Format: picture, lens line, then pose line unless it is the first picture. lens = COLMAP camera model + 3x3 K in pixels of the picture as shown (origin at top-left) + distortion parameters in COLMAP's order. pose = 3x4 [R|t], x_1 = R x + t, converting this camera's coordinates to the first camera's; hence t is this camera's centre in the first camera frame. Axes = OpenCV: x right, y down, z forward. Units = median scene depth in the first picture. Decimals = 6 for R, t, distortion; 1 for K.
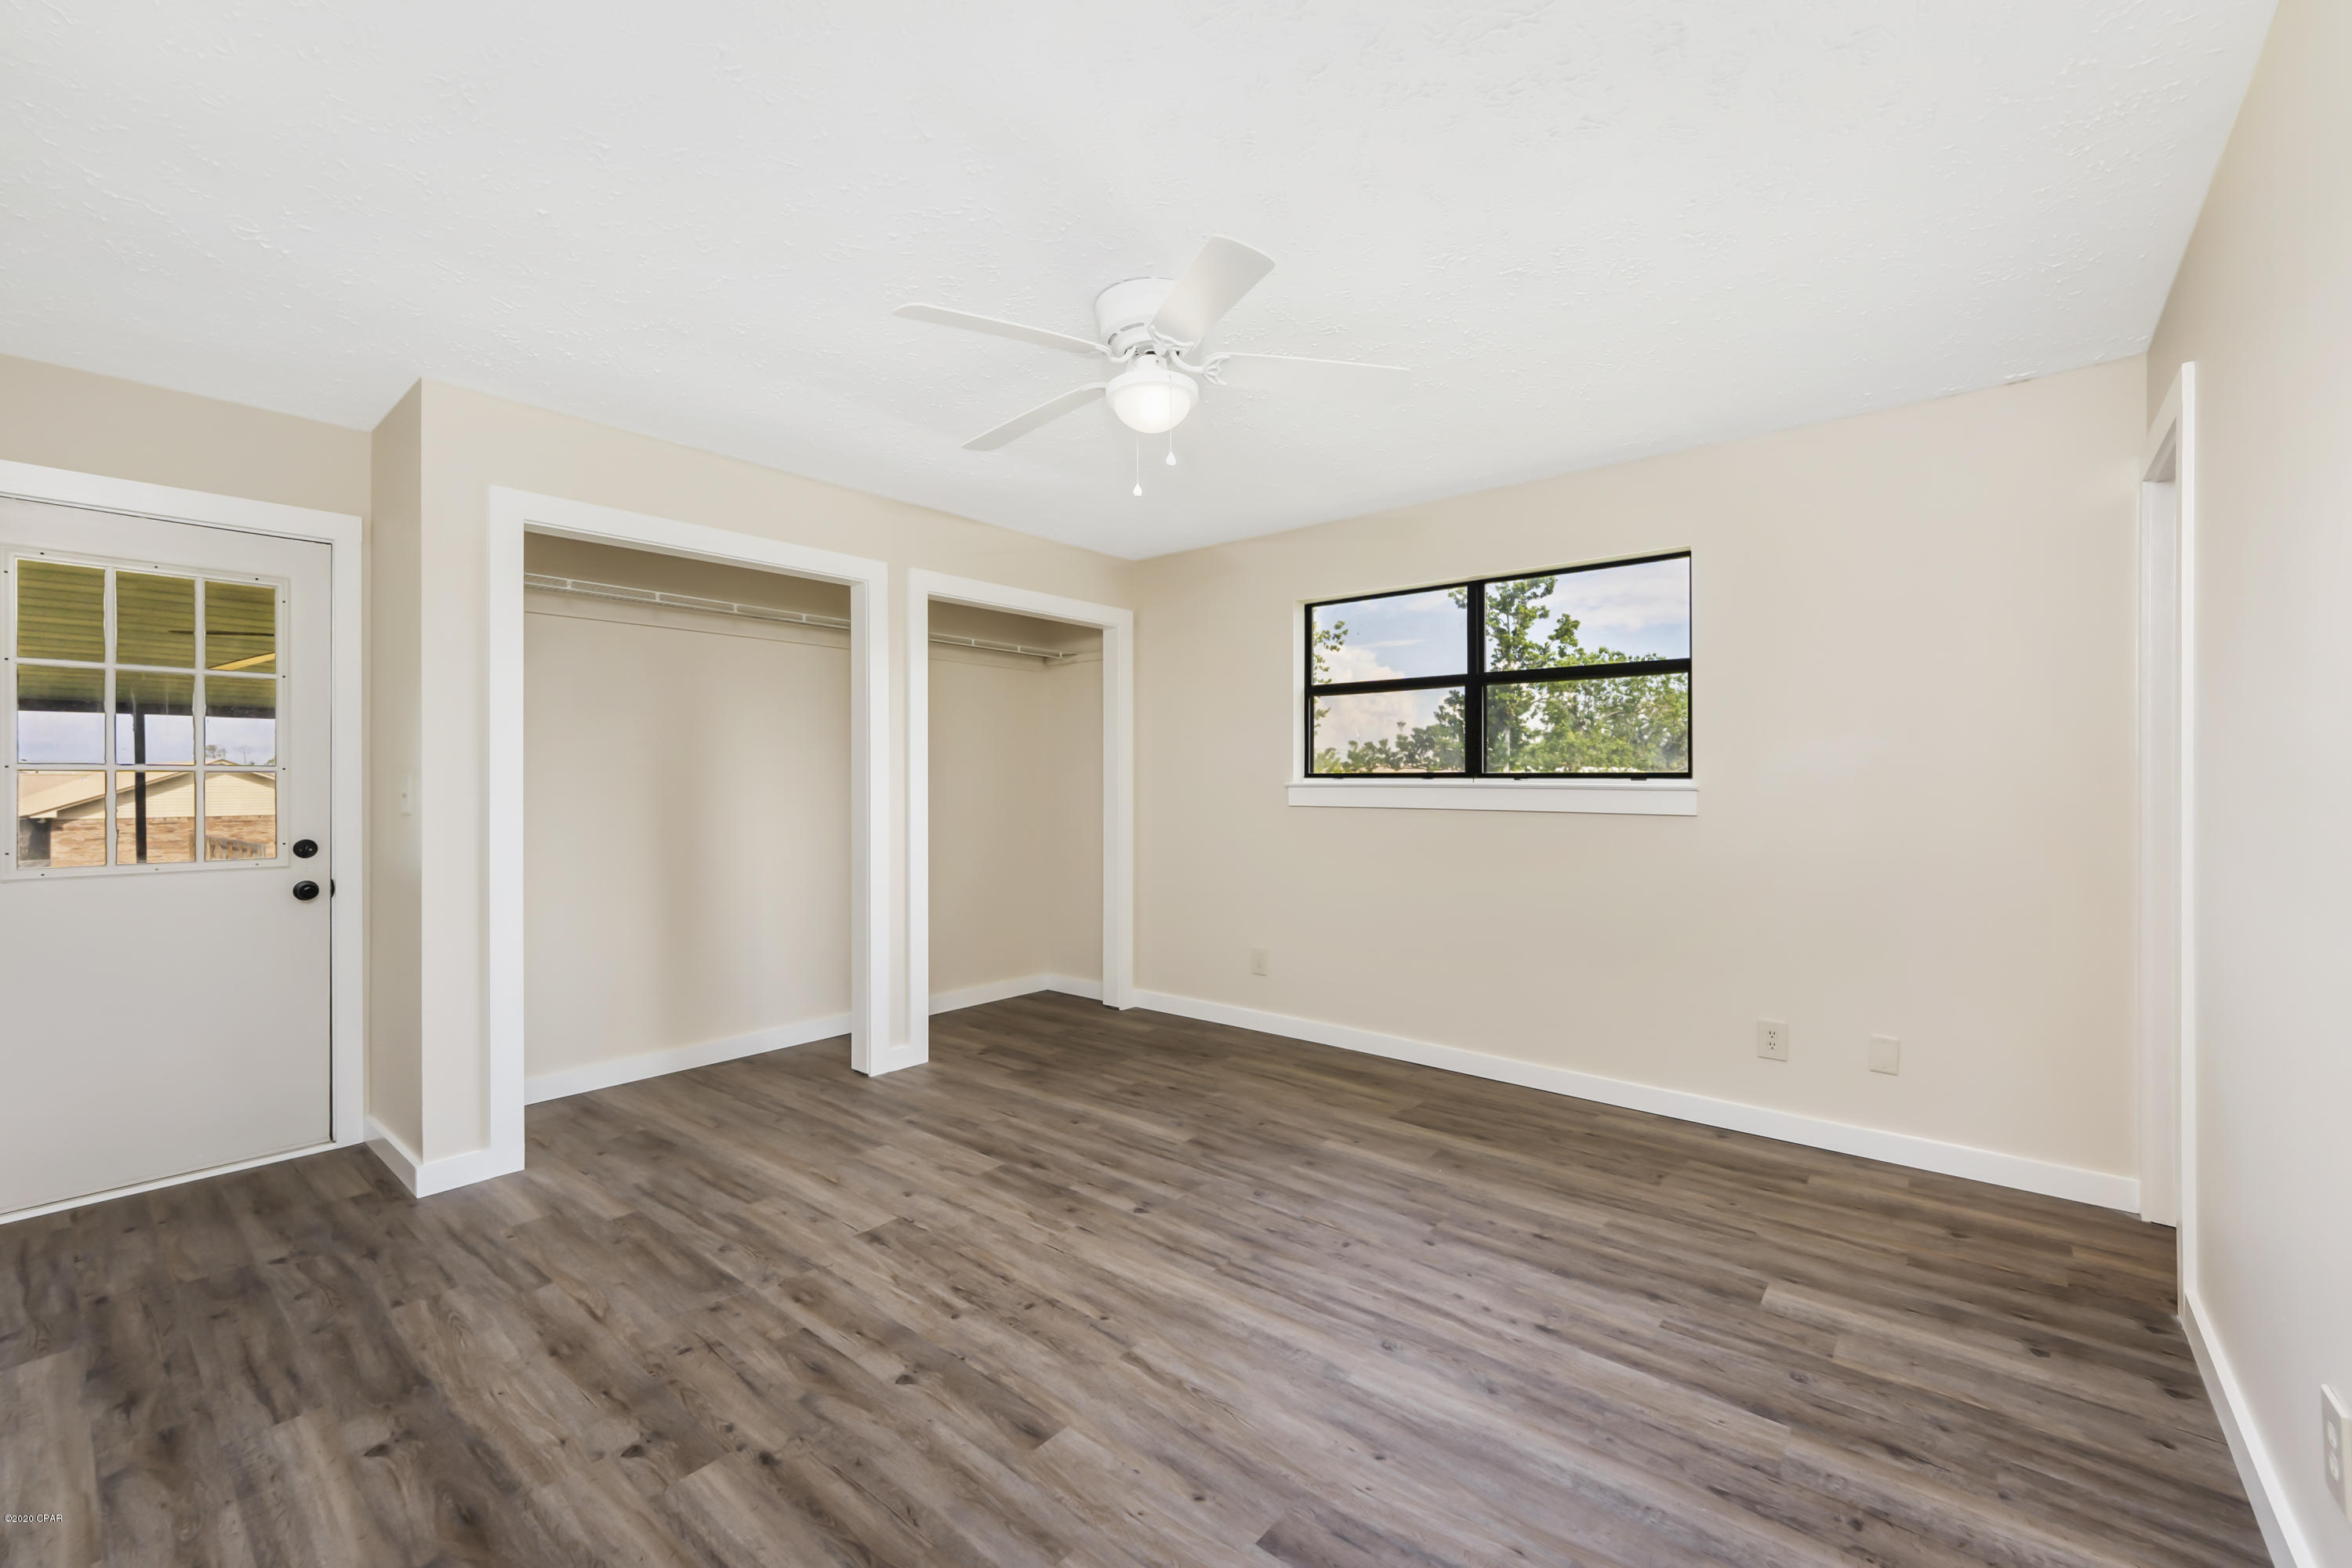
lens RADIAL K [[954.9, 0, 1176.6], [0, 954.9, 786.6], [0, 0, 1]] dist [0.009435, 0.000583]
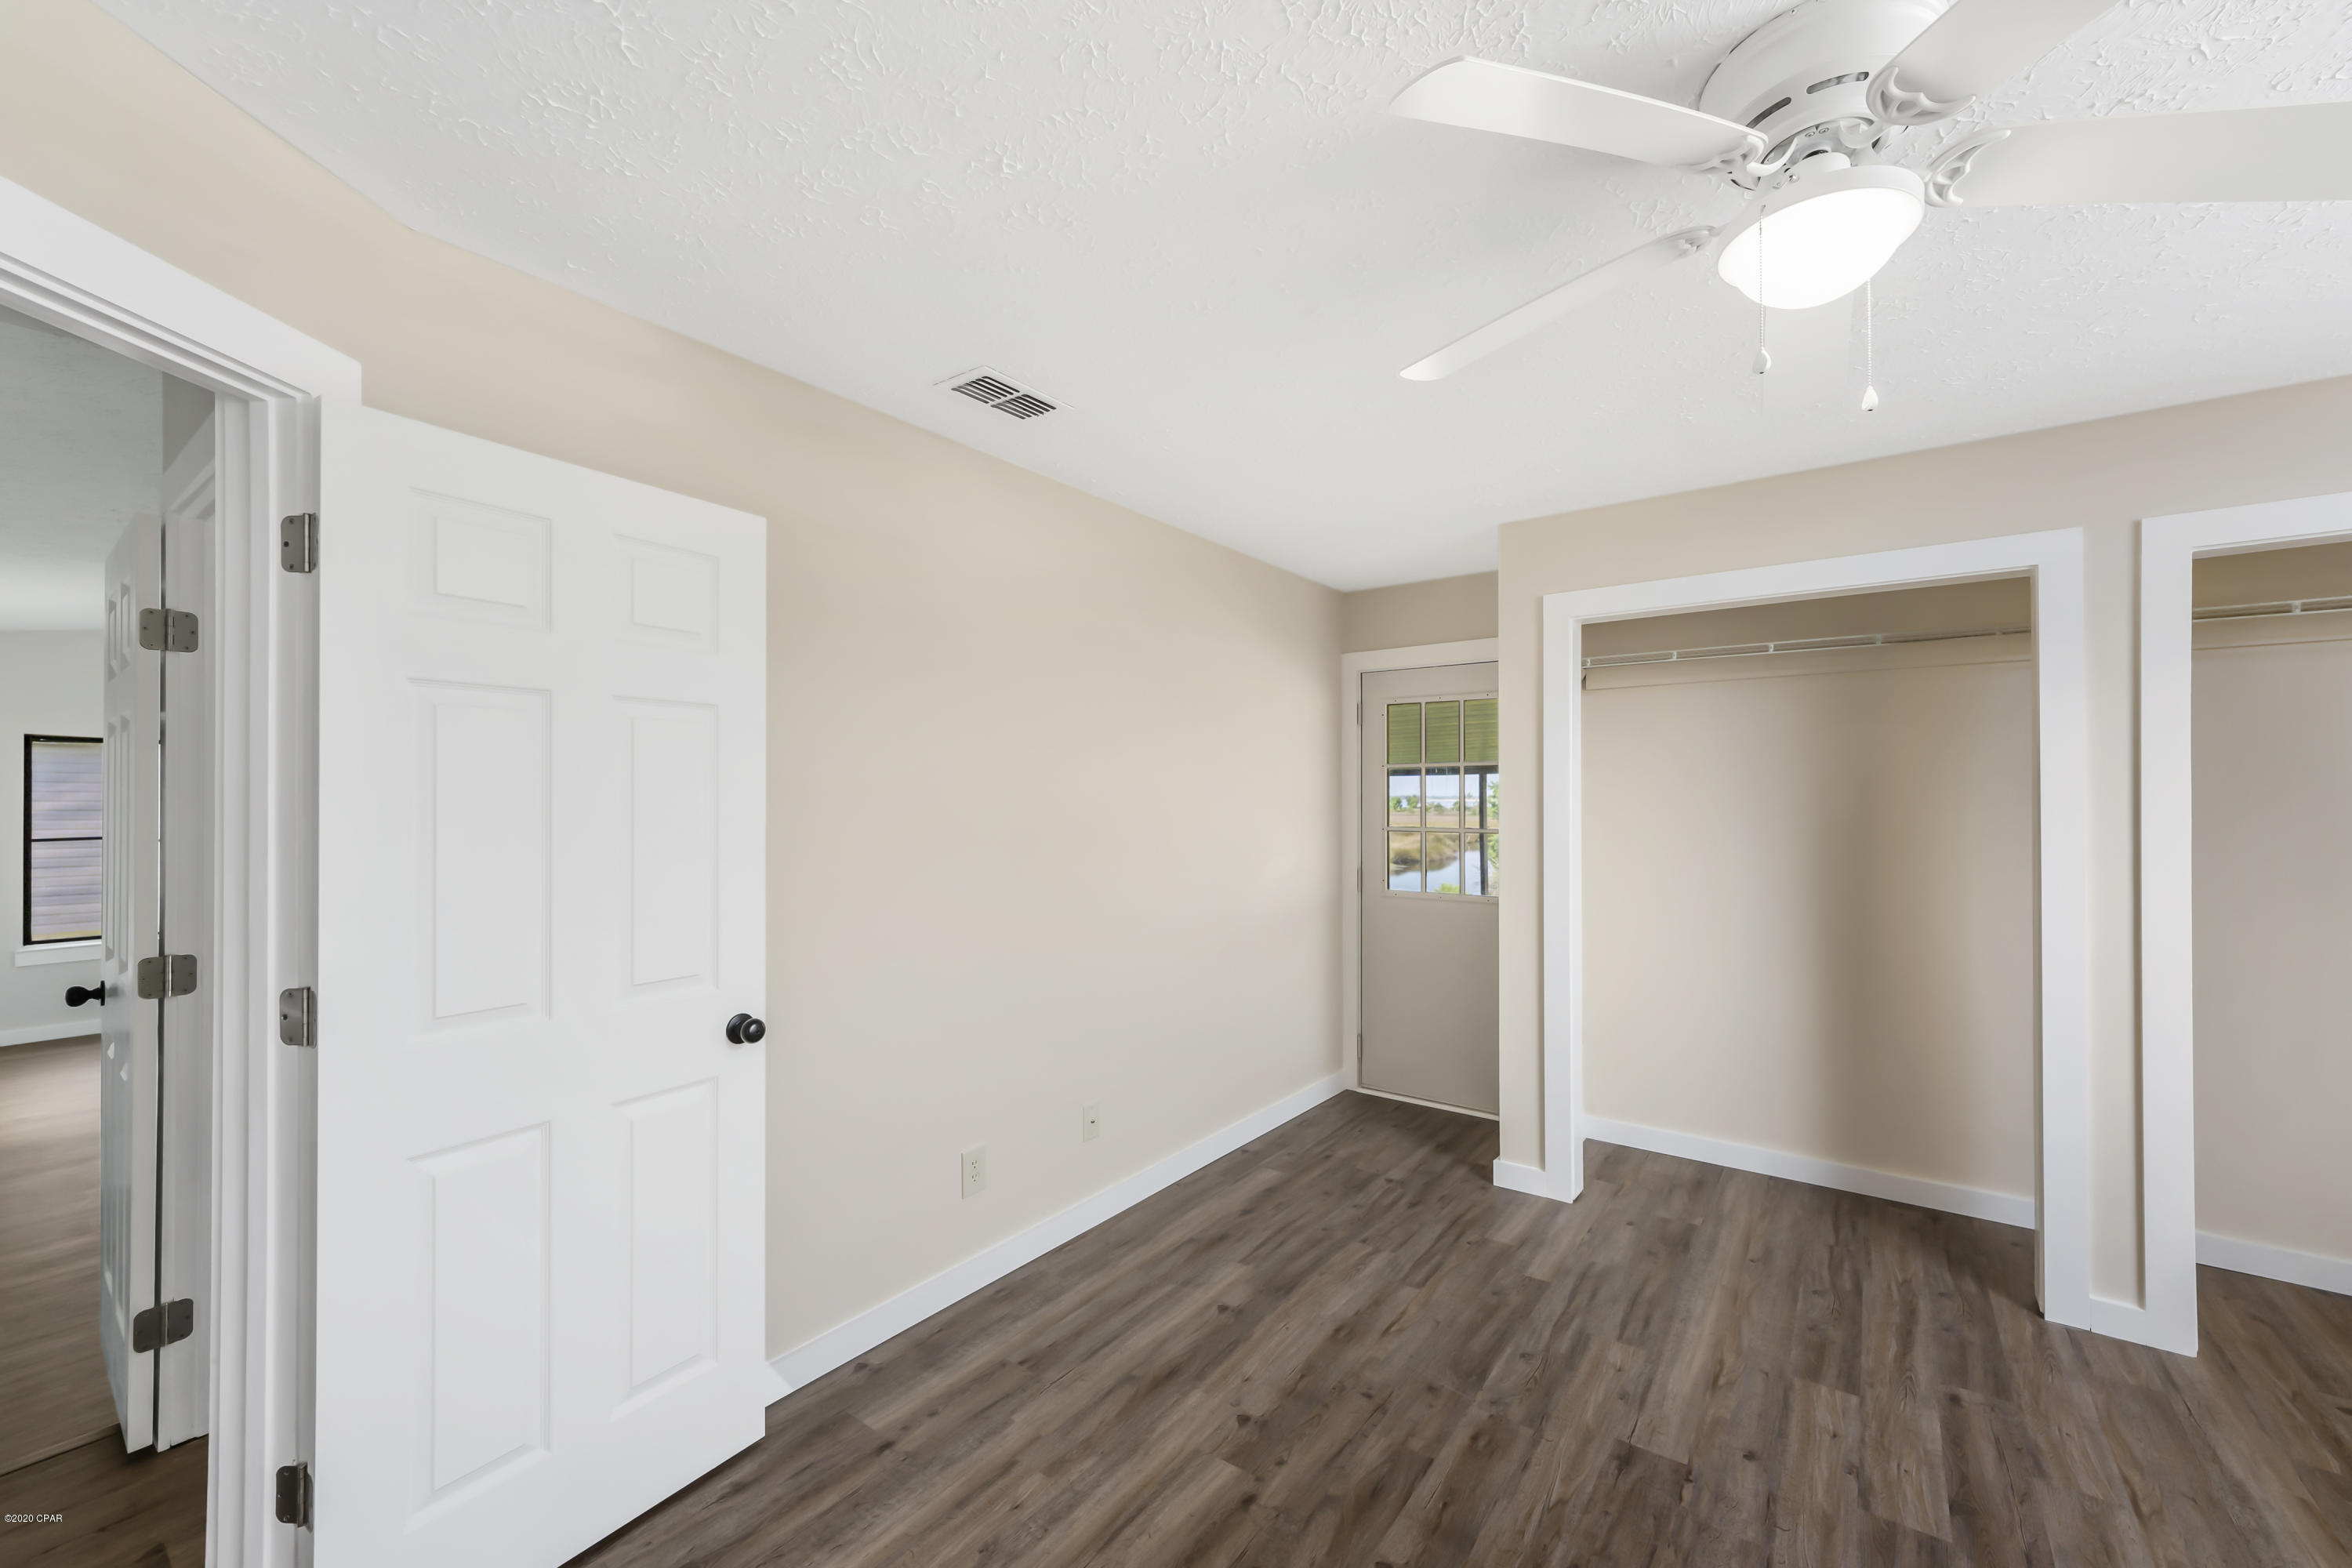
lens RADIAL K [[954.9, 0, 1175.0], [0, 954.9, 786.9], [0, 0, 1]] dist [0.009435, 0.000583]
pose [[0.065328, -0.006028, -0.997846, 0.473117], [-0.001795, 0.999979, -0.006158, -0.086718], [0.997862, 0.002193, 0.065316, 0.575153]]
